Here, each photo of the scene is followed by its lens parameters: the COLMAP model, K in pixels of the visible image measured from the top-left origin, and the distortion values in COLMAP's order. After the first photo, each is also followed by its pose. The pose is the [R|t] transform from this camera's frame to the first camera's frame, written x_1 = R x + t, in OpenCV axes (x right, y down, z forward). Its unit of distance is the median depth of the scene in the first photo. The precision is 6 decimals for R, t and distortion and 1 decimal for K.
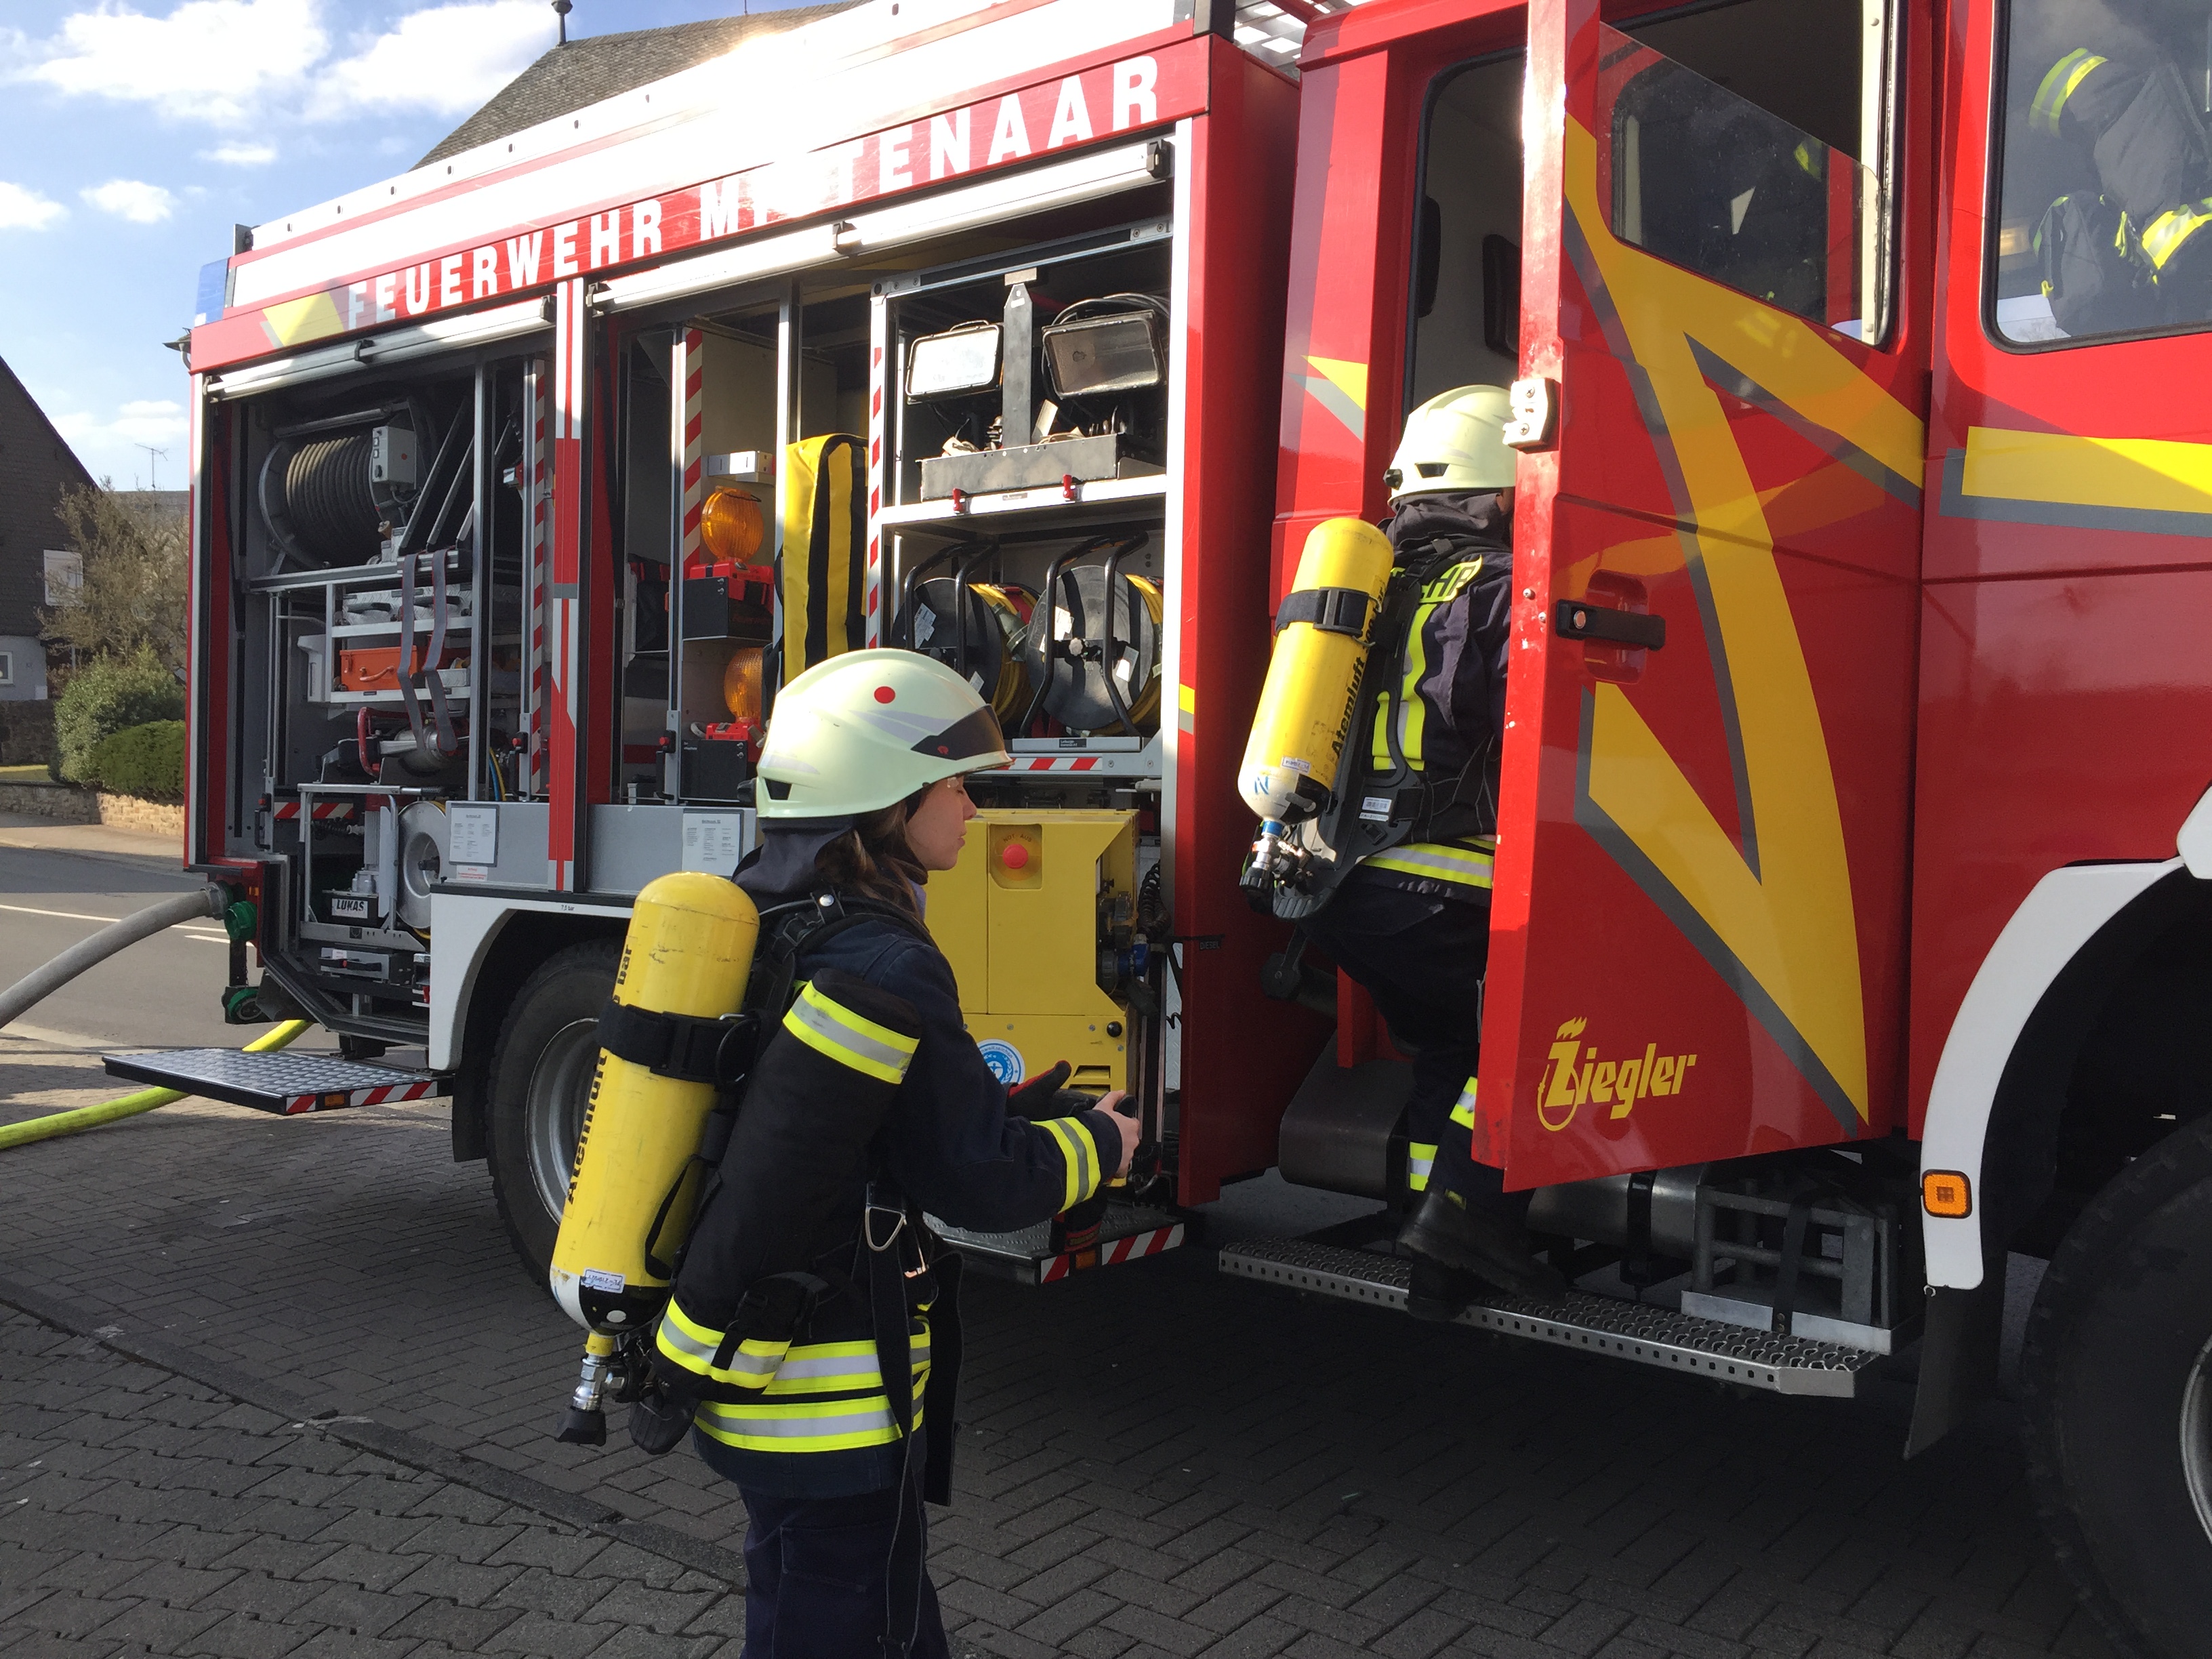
lens RADIAL K [[1875.0, 0, 1108.3], [0, 1875.0, 777.5], [0, 0, 1]] dist [0.077842, -0.104789]
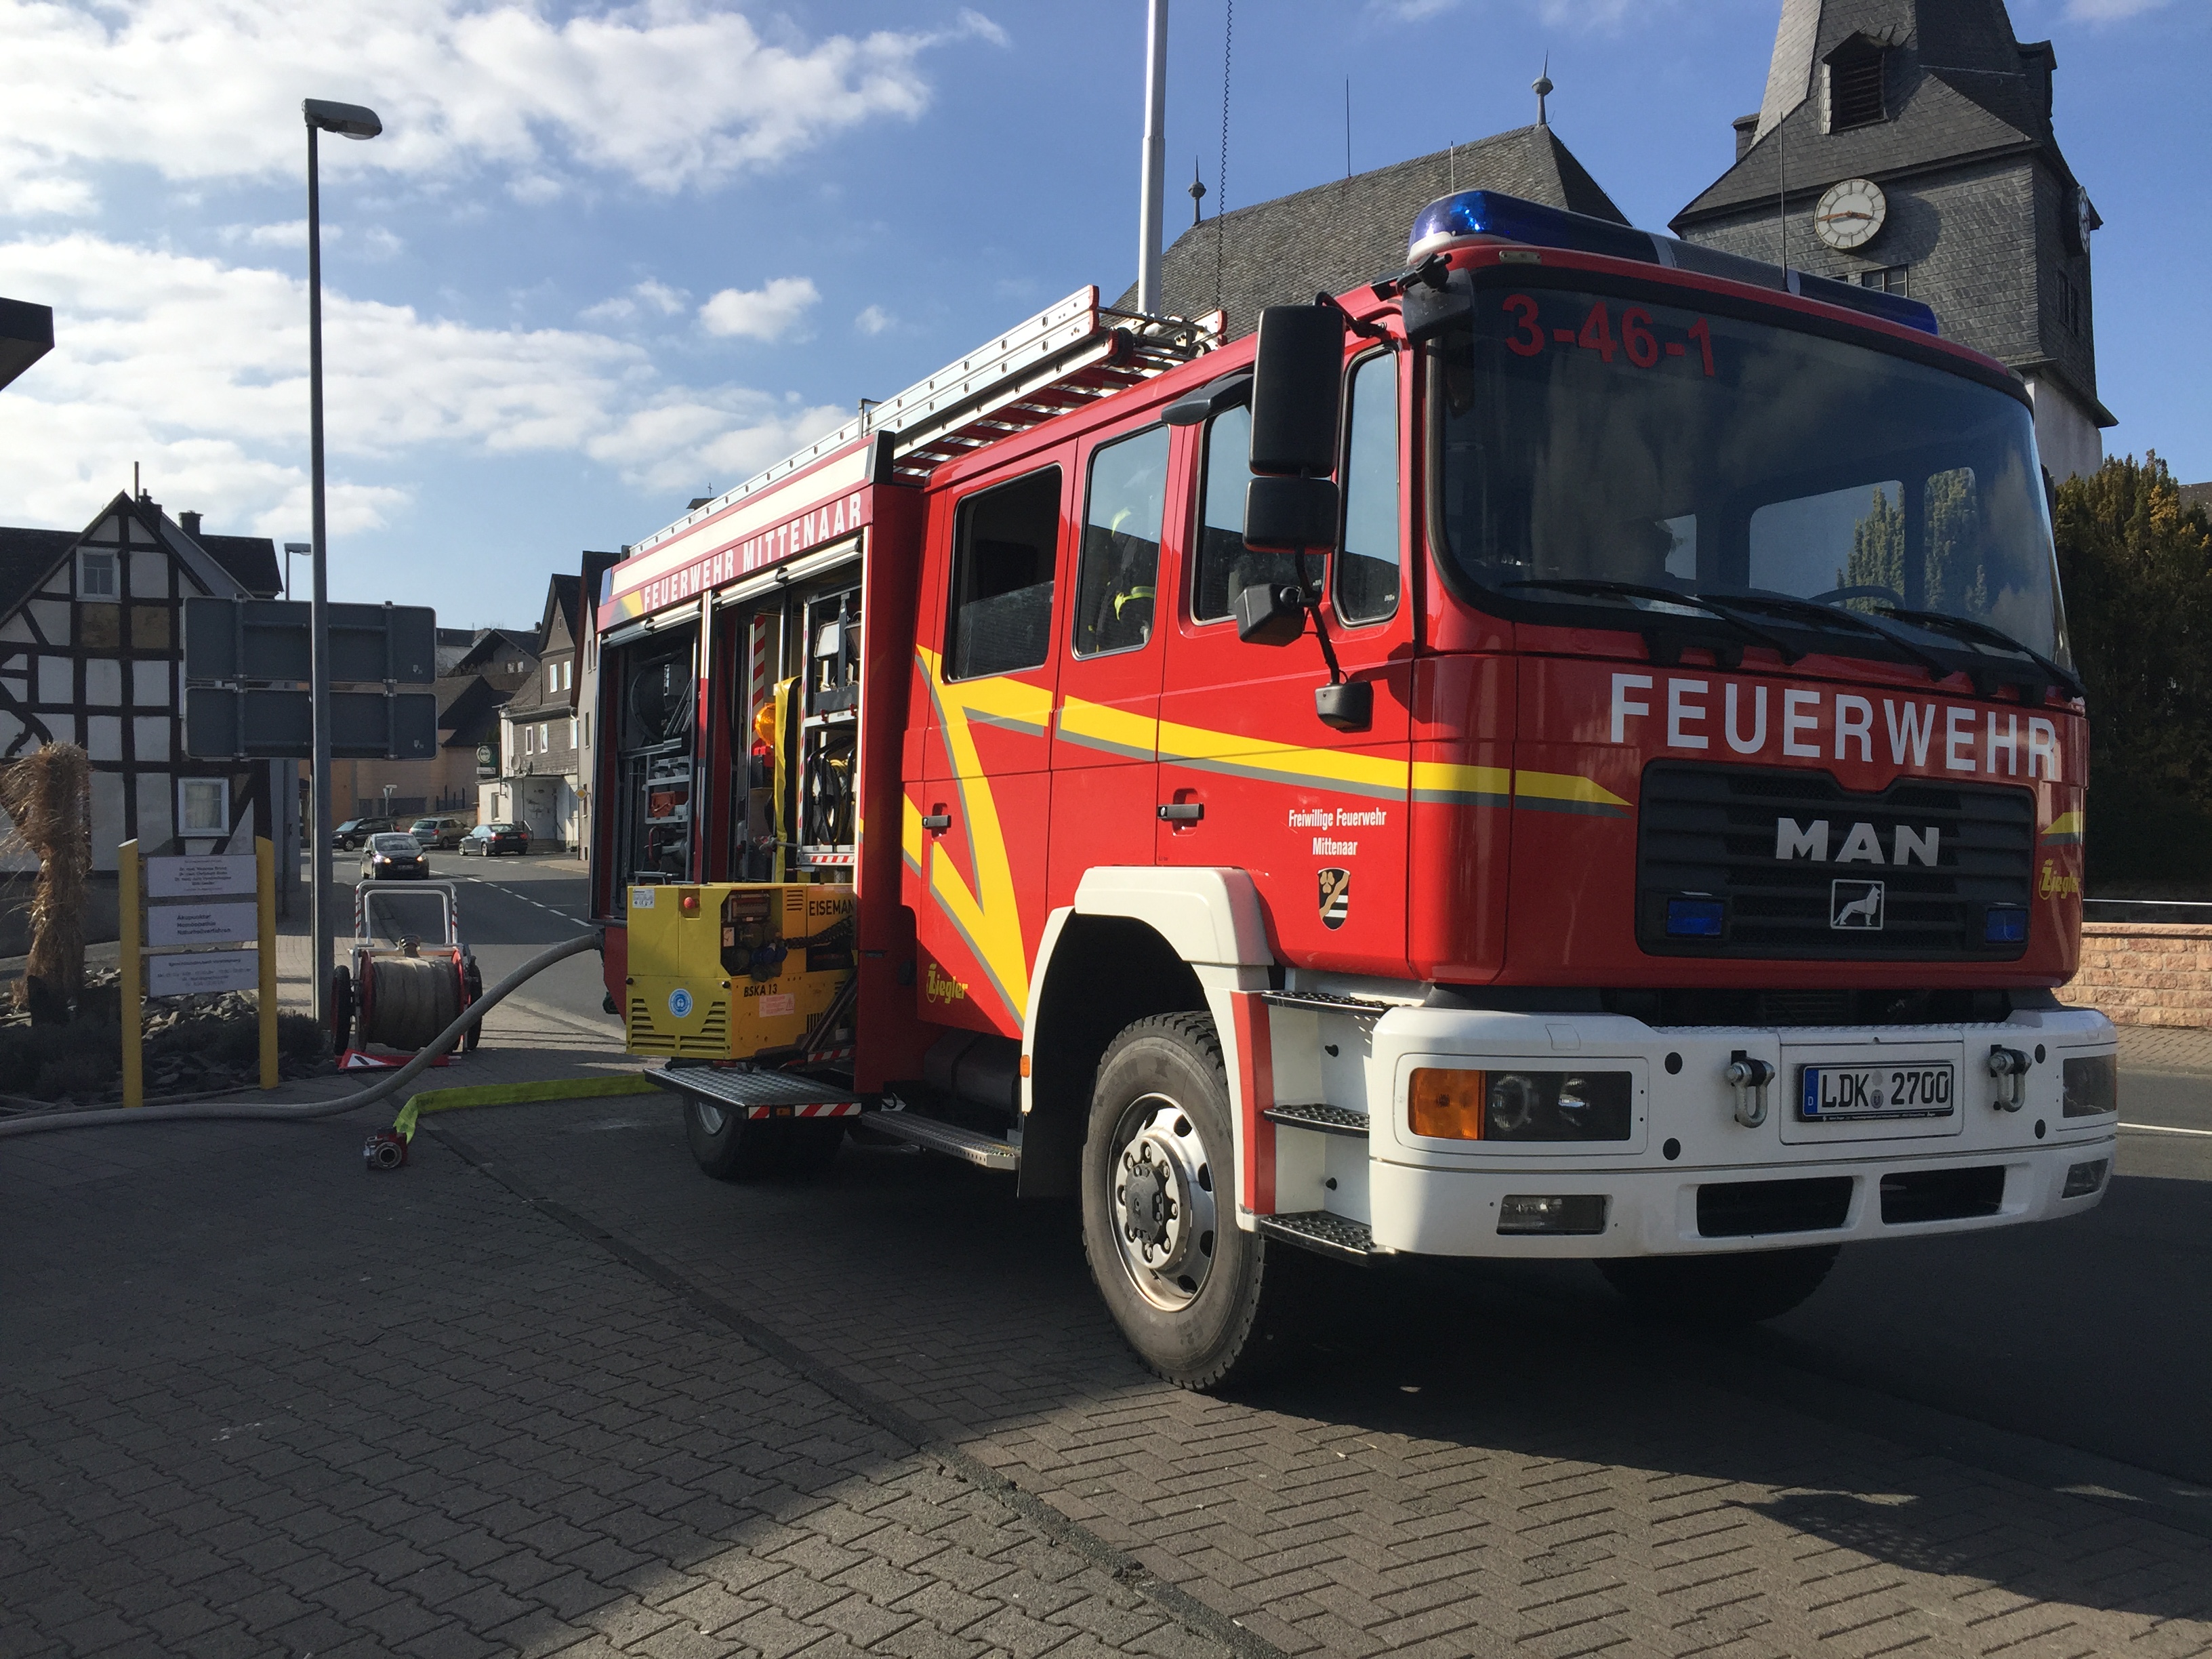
lens RADIAL K [[1875.0, 0, 1108.3], [0, 1875.0, 777.5], [0, 0, 1]] dist [0.077842, -0.104789]
pose [[0.925657, -0.017649, -0.377951, 0.746917], [0.000412, 0.998958, -0.045640, -0.003298], [0.378363, 0.042091, 0.924700, -0.506999]]
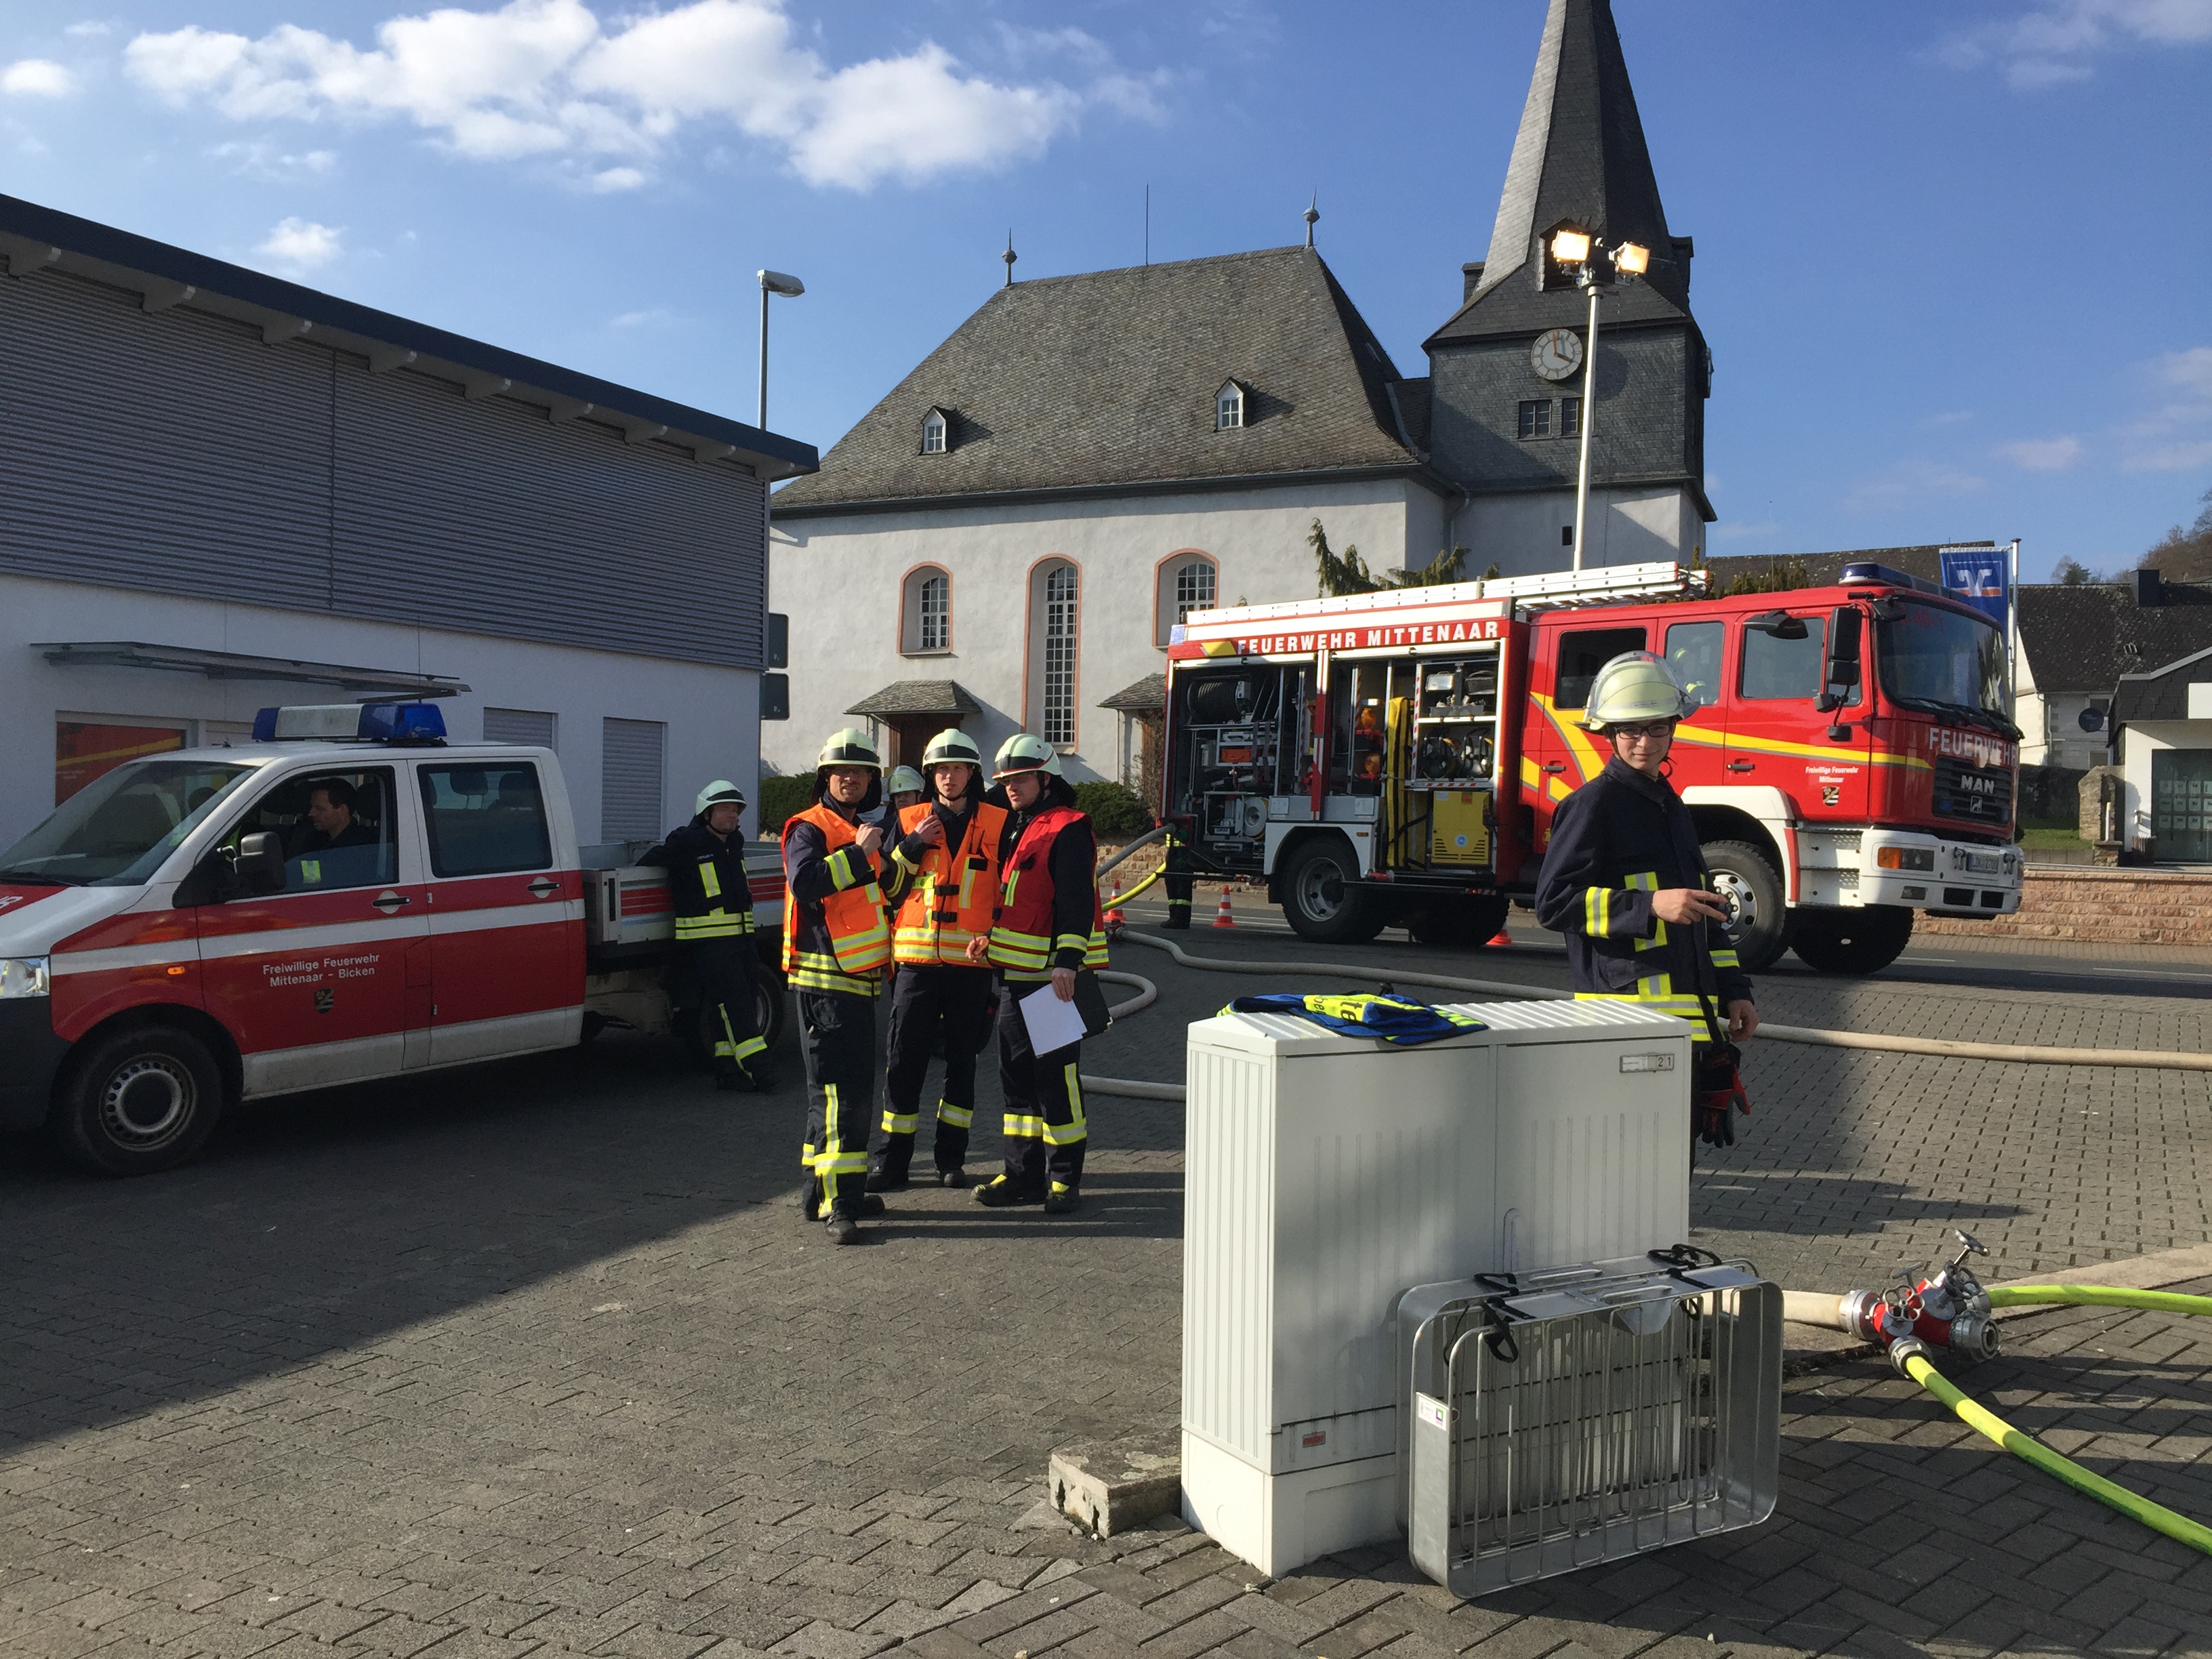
lens RADIAL K [[1870.0, 0, 1028.8], [0, 1870.0, 802.6], [0, 0, 1]] dist [-0.000403, -0.000269]
pose [[0.983151, 0.026835, -0.180816, -0.186484], [-0.031630, 0.999219, -0.023689, 0.129350], [0.180039, 0.029009, 0.983232, -2.601984]]
